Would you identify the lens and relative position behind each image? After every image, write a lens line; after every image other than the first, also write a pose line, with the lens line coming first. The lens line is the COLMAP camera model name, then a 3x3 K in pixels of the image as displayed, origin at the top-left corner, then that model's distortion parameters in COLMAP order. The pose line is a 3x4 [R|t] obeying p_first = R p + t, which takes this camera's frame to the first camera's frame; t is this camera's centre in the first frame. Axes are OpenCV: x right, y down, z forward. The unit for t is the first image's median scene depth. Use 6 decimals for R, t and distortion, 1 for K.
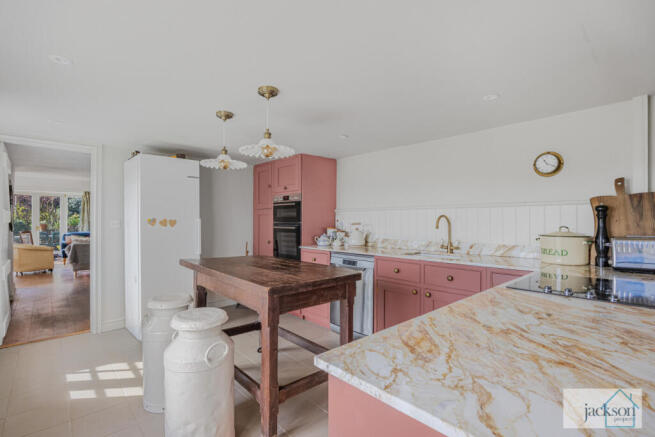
lens RADIAL K [[317.2, 0, 318.8], [0, 317.2, 223.2], [0, 0, 1]] dist [-0.024636, 0.000552]
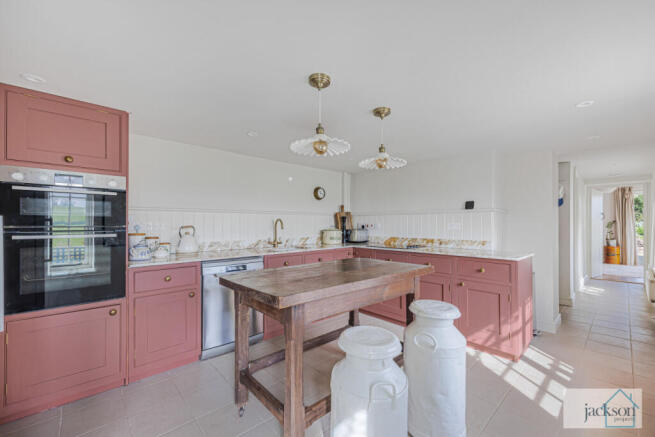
lens RADIAL K [[265.6, 0, 327.7], [0, 265.6, 225.0], [0, 0, 1]] dist [-0.000749, 0.001220]
pose [[-0.018373, -0.003957, 0.999823, -0.834313], [0.012601, 0.999912, 0.004189, -0.001933], [-0.999752, 0.012676, -0.018322, 0.920177]]
